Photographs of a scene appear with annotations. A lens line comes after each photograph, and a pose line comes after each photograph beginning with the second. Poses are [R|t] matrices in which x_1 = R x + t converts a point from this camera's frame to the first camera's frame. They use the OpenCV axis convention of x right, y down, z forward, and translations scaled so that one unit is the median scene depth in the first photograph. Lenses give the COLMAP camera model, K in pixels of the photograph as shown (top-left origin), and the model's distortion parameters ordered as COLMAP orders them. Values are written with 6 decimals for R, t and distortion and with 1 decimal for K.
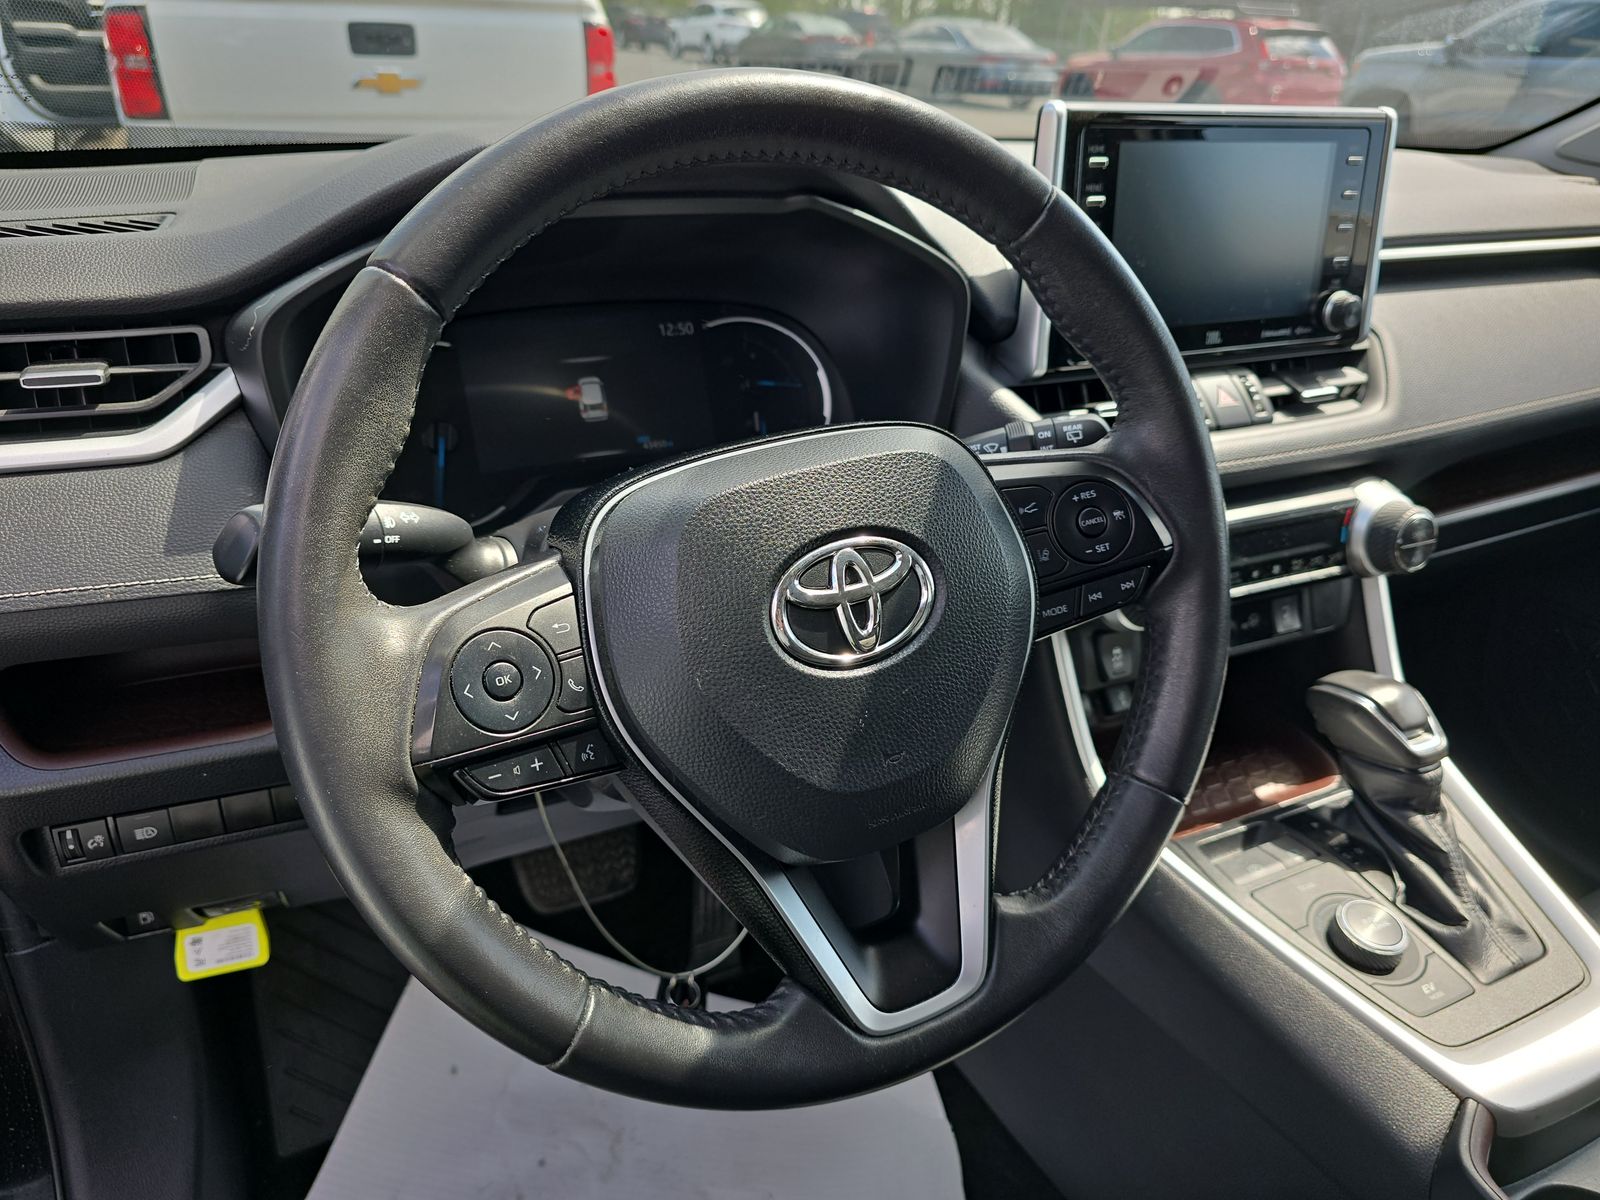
lens RADIAL K [[1071.7, 0, 795.7], [0, 1071.7, 603.5], [0, 0, 1]] dist [-0.003202, -0.026300]
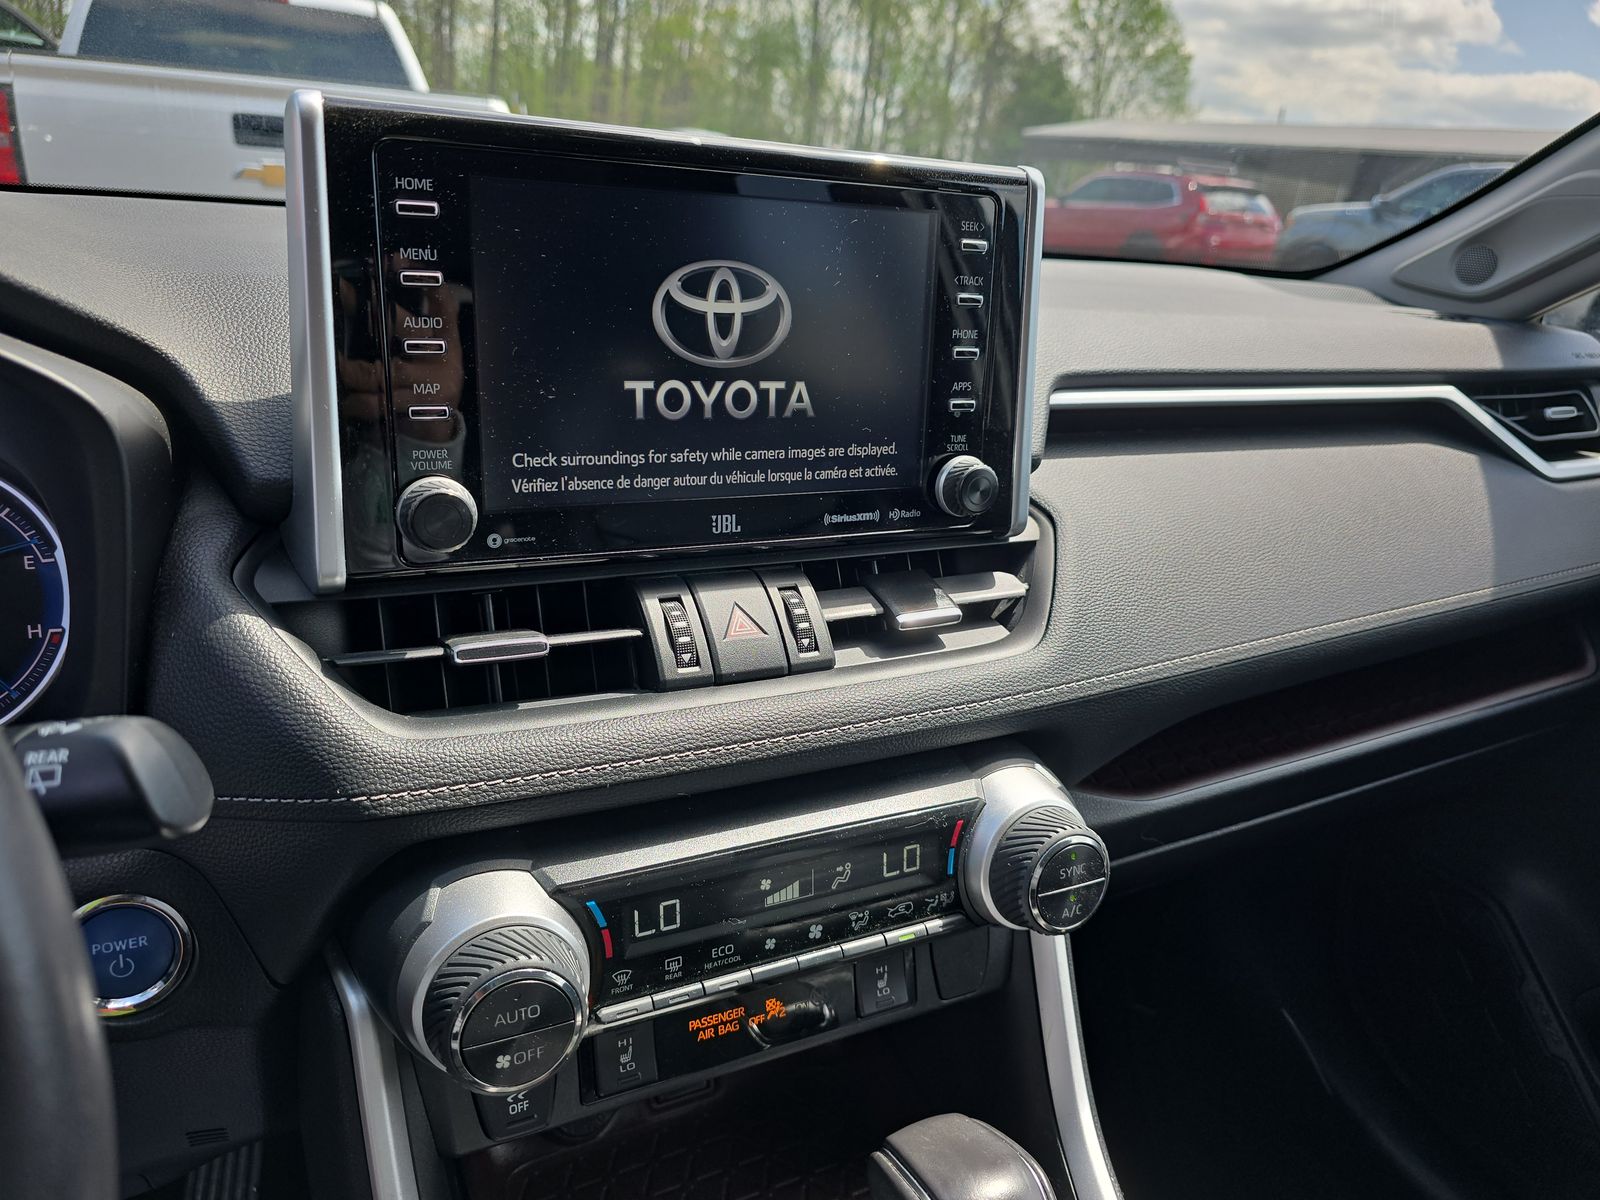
lens RADIAL K [[1071.7, 0, 801.5], [0, 1071.7, 604.0], [0, 0, 1]] dist [-0.003202, -0.026300]
pose [[0.998206, 0.039379, 0.045106, 0.389426], [-0.034492, 0.993934, -0.104428, -0.137902], [-0.048945, 0.102684, 0.993509, 0.398249]]
